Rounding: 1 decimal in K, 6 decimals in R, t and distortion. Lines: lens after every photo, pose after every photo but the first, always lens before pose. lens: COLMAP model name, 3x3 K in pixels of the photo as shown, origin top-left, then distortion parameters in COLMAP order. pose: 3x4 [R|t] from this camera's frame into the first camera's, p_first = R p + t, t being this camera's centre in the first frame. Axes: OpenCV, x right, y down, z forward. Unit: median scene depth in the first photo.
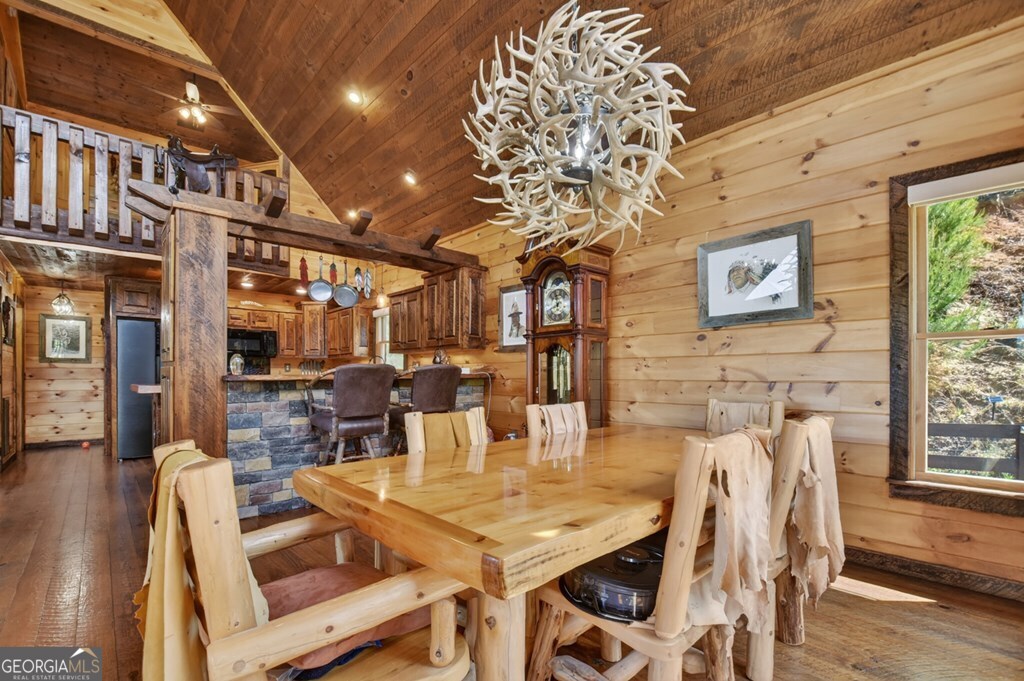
lens RADIAL K [[457.8, 0, 509.7], [0, 457.8, 360.5], [0, 0, 1]] dist [-0.013640, -0.016131]
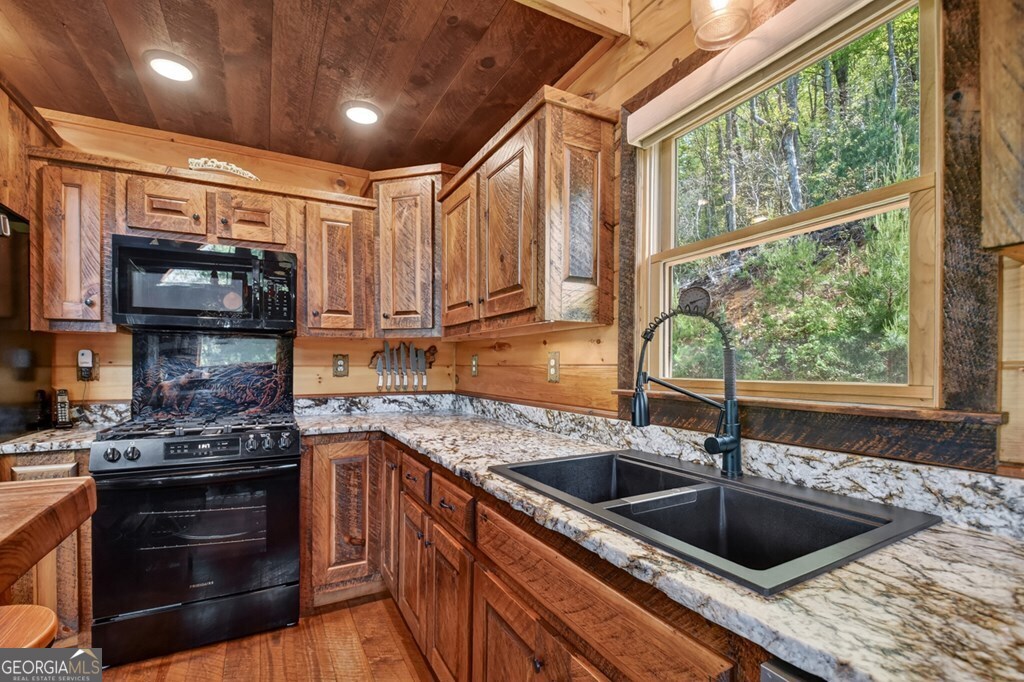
lens RADIAL K [[457.8, 0, 509.7], [0, 457.8, 361.0], [0, 0, 1]] dist [-0.013640, -0.016131]
pose [[0.967027, 0.002755, -0.254658, -0.270196], [0.000171, 0.999934, 0.011466, 0.008297], [0.254672, -0.011131, 0.966963, 0.697655]]
